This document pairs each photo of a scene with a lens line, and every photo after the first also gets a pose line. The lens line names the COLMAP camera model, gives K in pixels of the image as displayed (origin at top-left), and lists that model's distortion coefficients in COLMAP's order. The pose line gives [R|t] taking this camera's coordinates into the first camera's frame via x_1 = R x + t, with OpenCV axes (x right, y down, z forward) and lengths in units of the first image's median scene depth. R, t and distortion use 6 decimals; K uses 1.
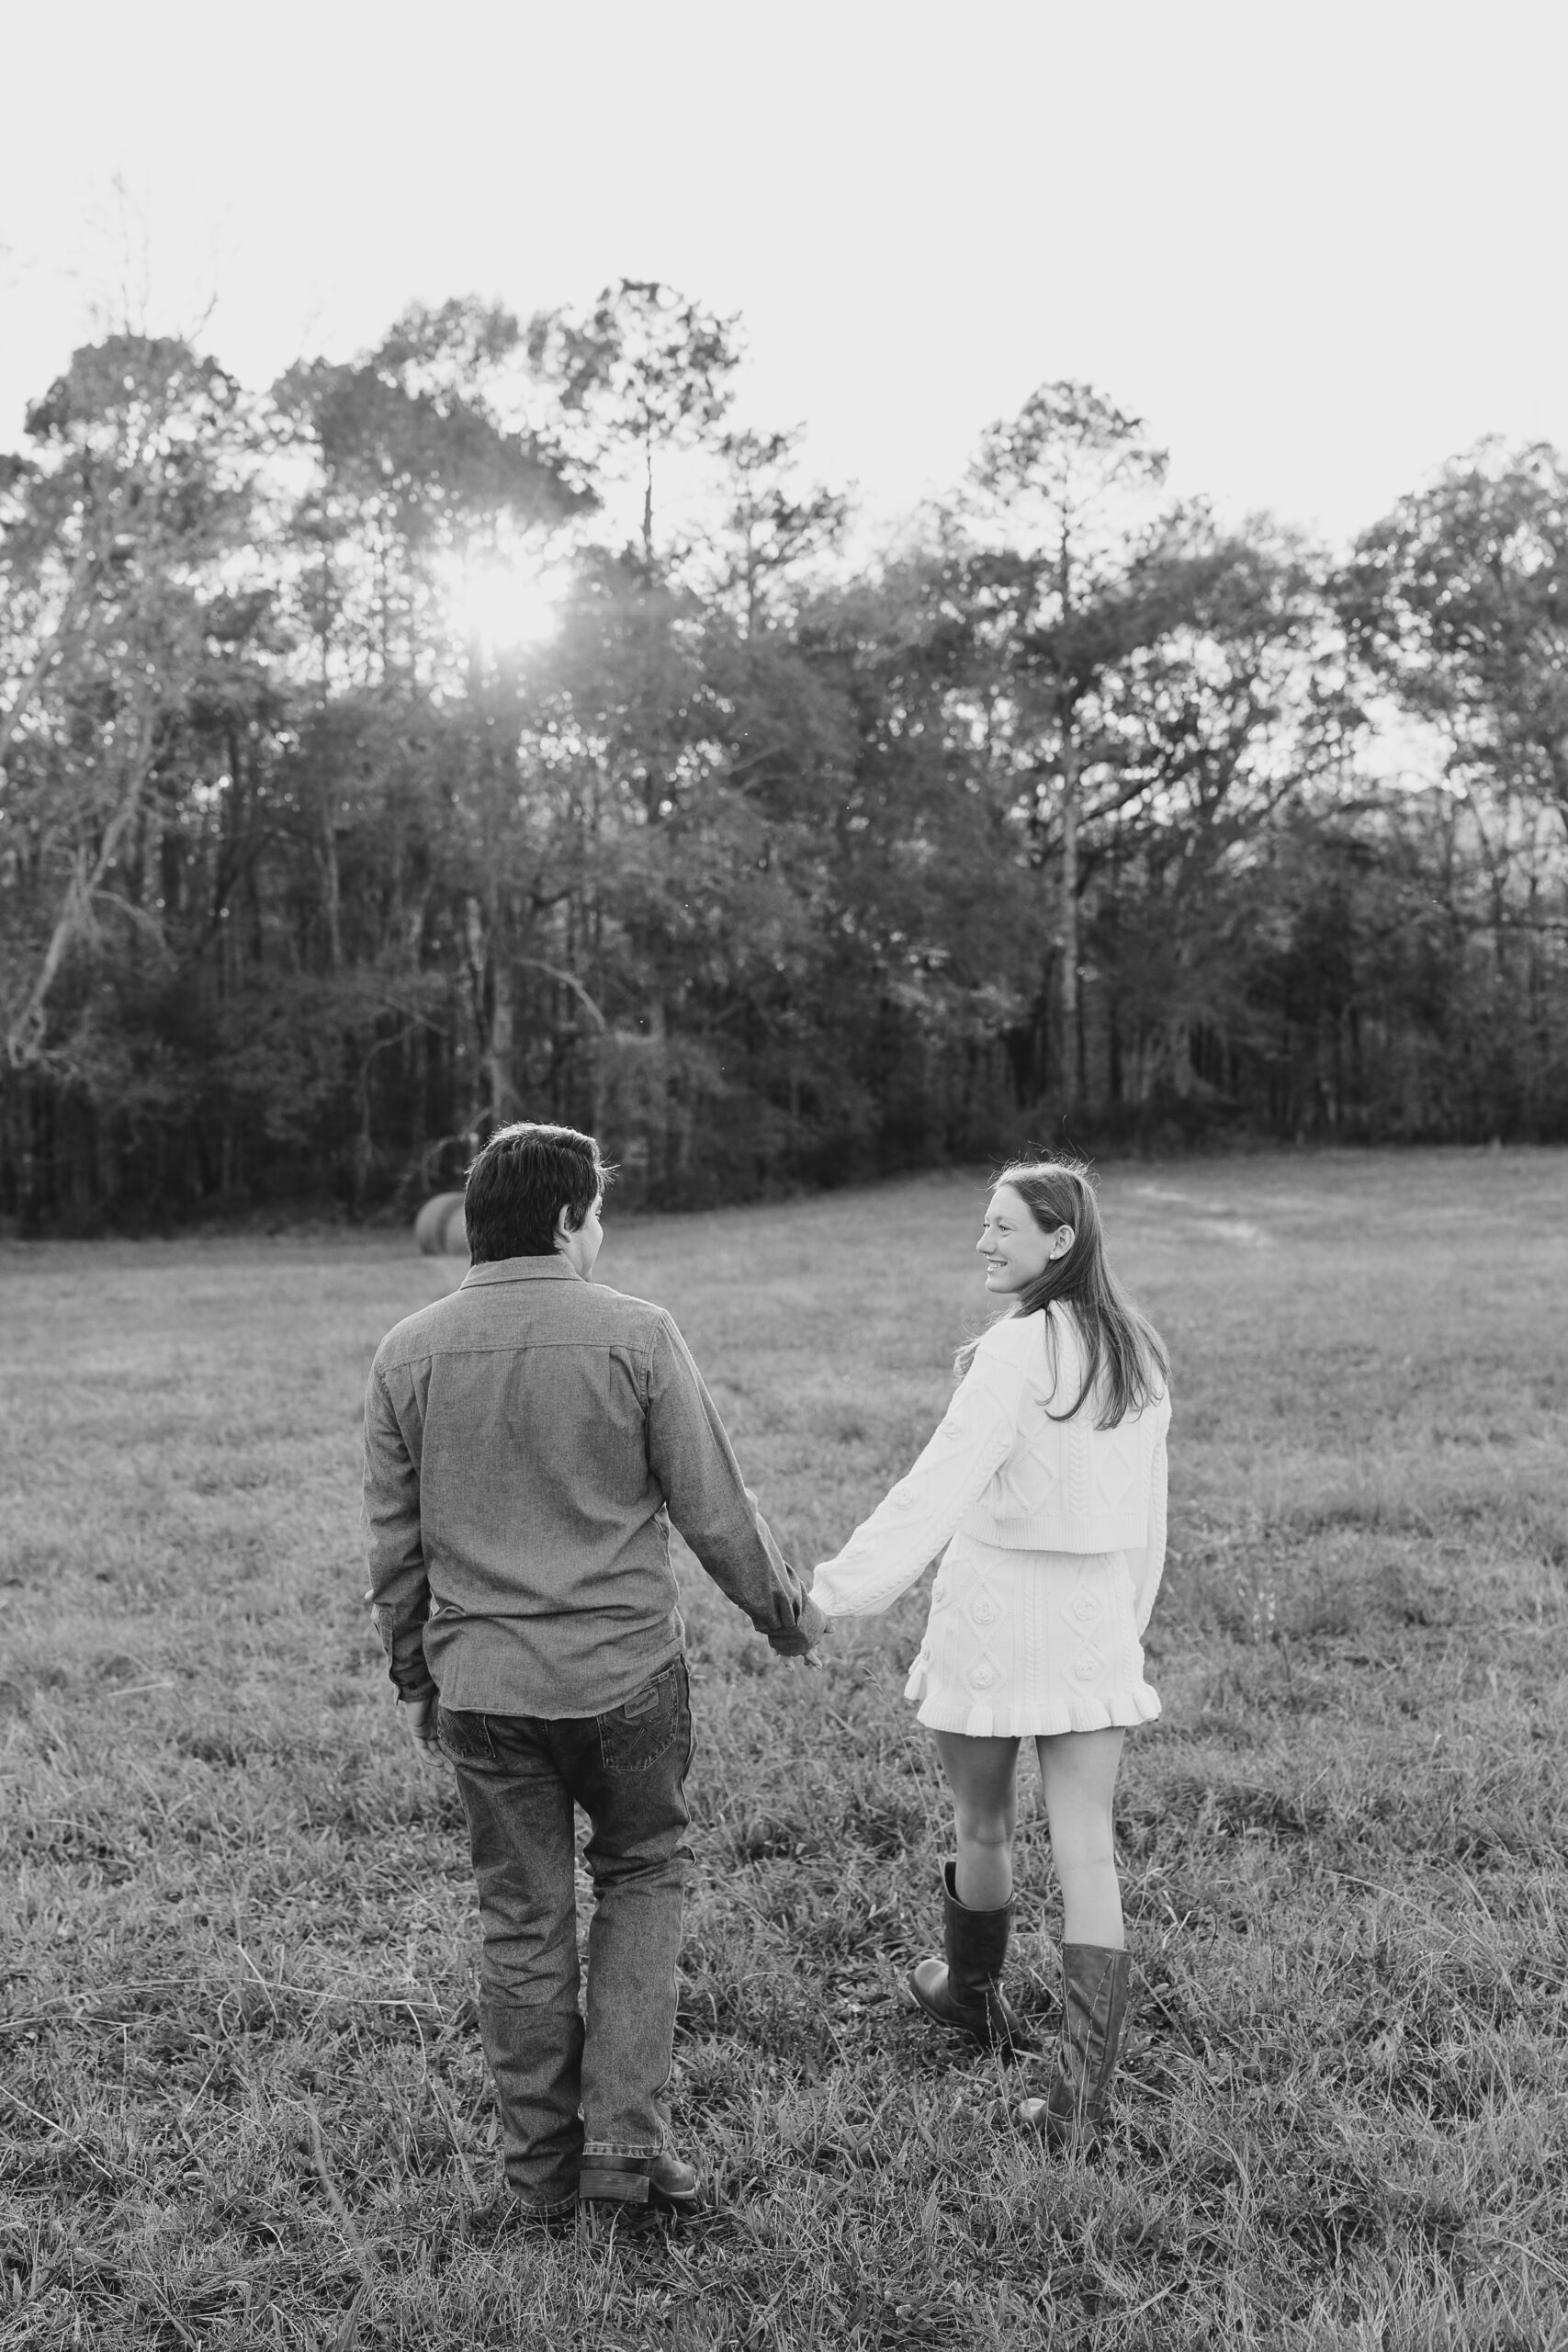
lens RADIAL K [[2880.2, 0, 779.2], [0, 2880.2, 1142.5], [0, 0, 1]] dist [-0.010819, -0.033352]
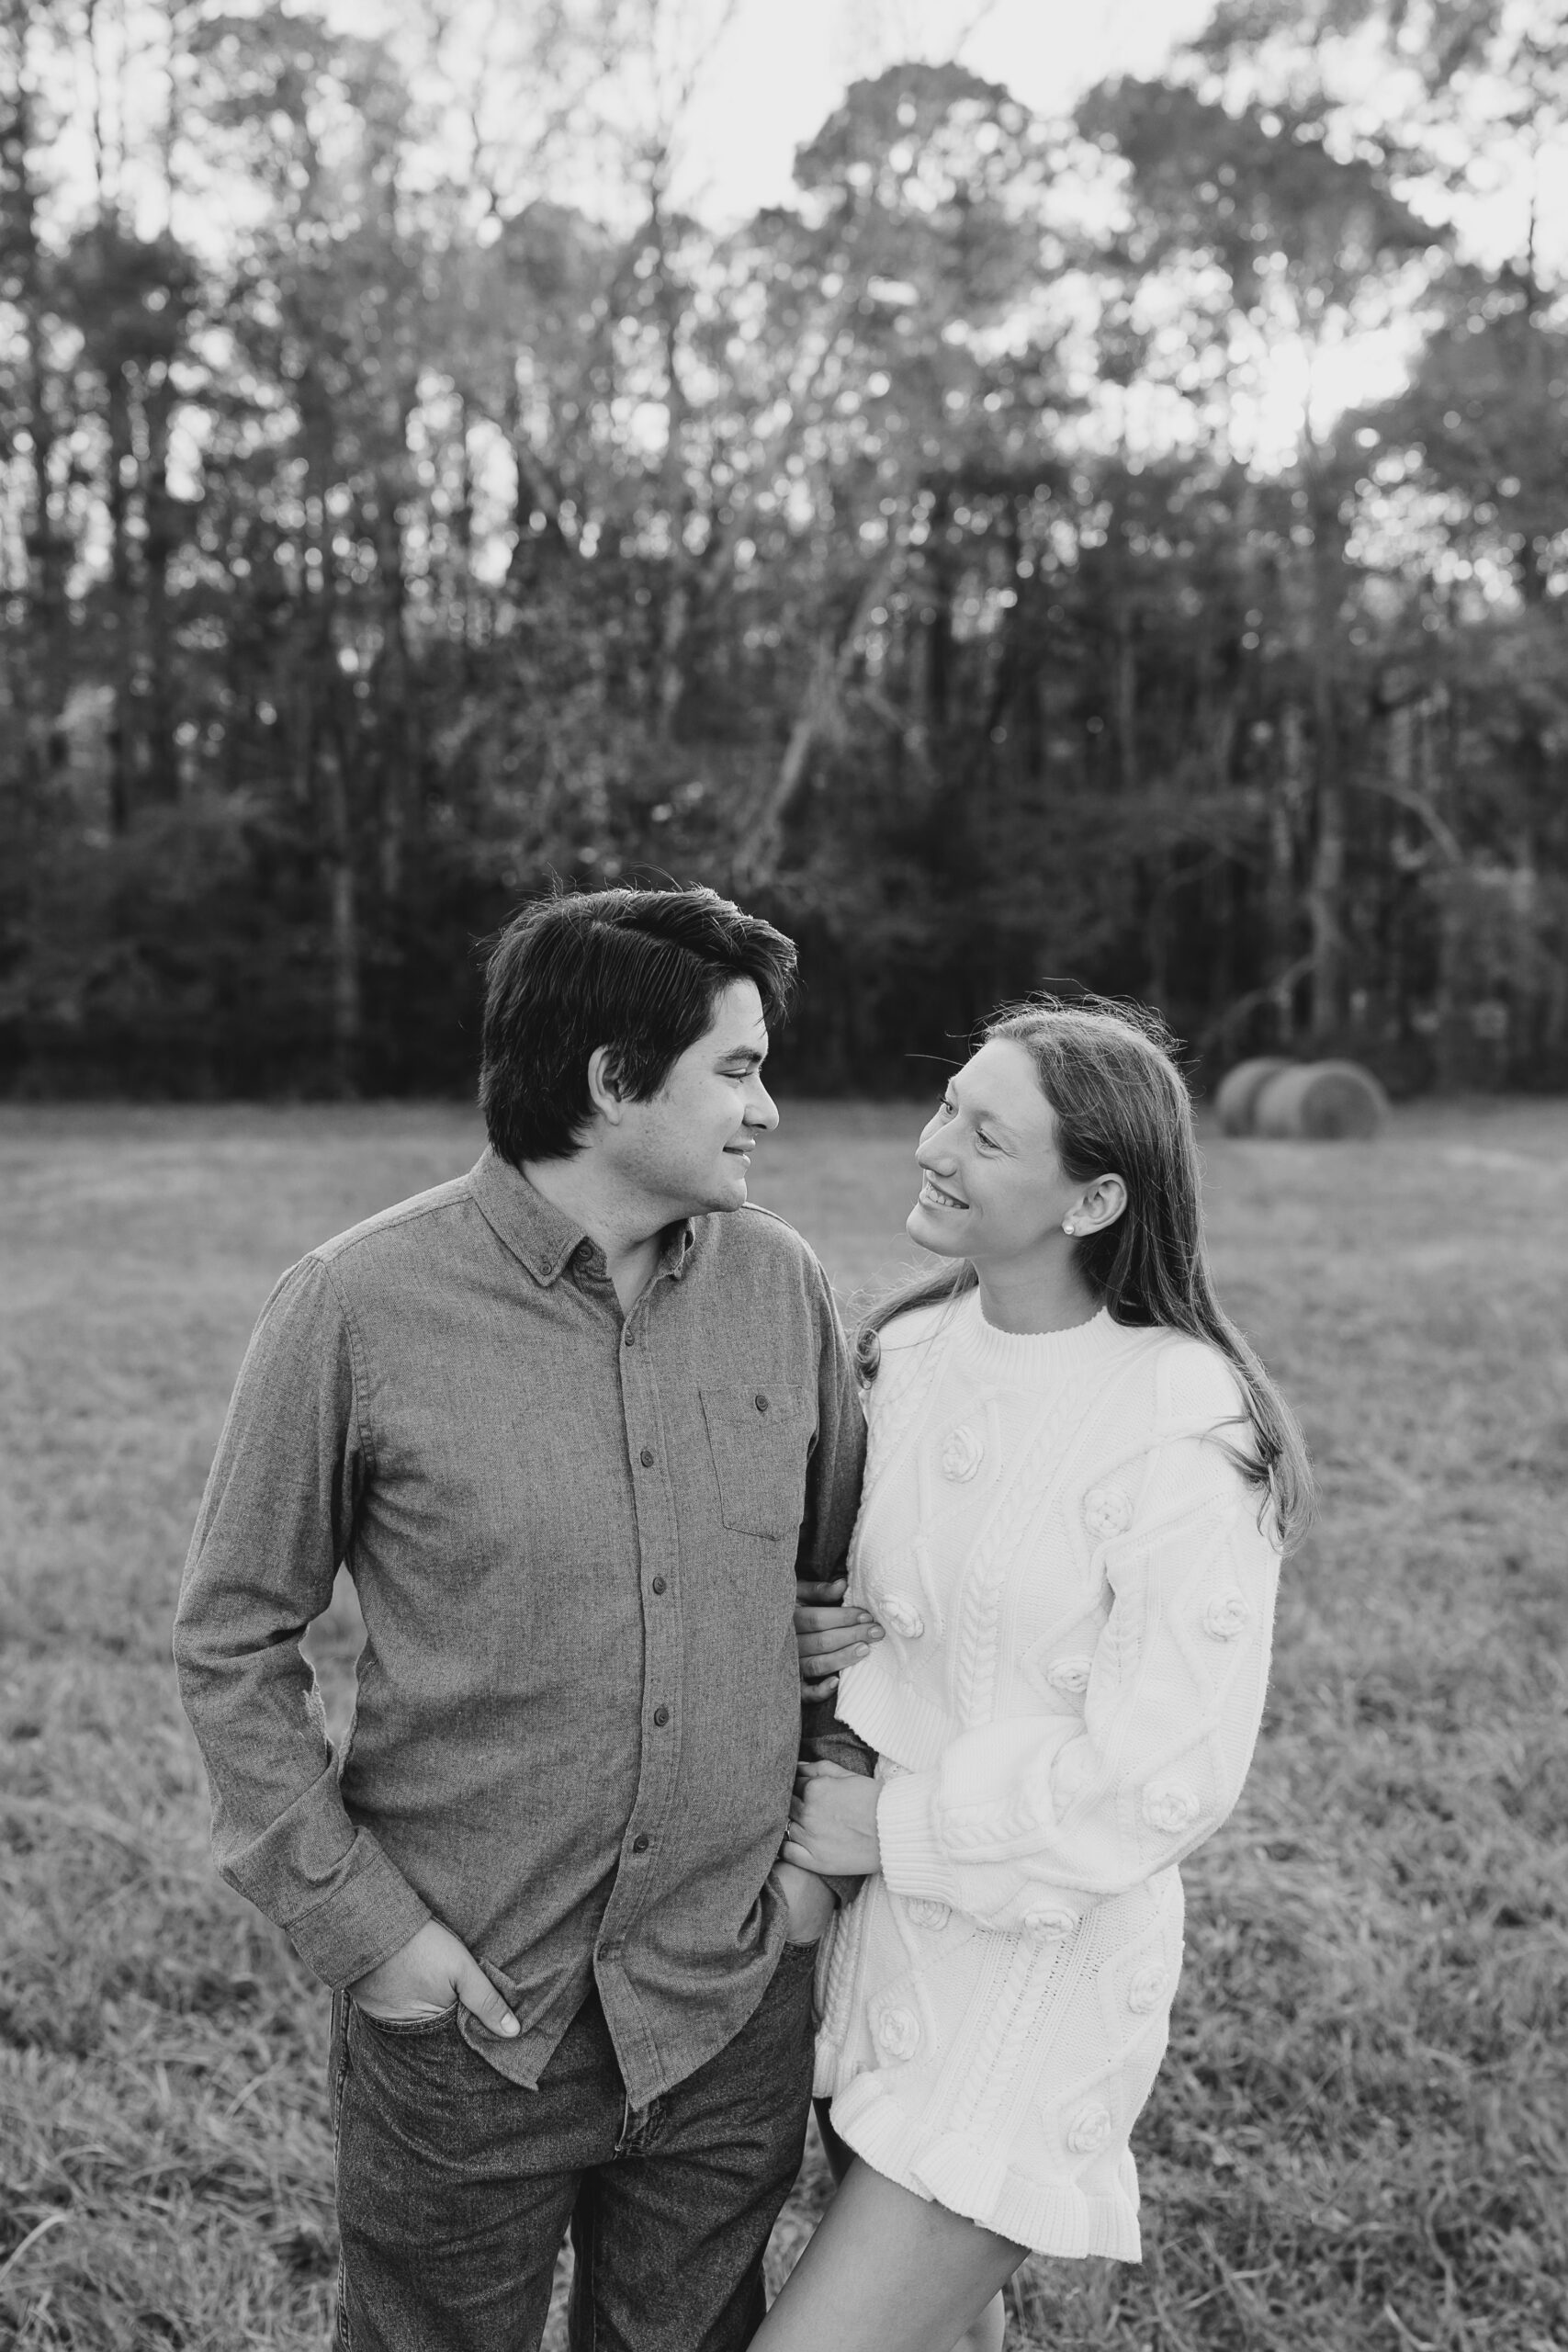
lens RADIAL K [[2962.7, 0, 697.4], [0, 2962.7, 1015.0], [0, 0, 1]] dist [-0.023715, 0.028899]
pose [[0.956901, 0.030203, -0.288841, -0.023289], [-0.029525, 0.999542, 0.006704, 0.003493], [0.288911, 0.002113, 0.957354, 0.142803]]
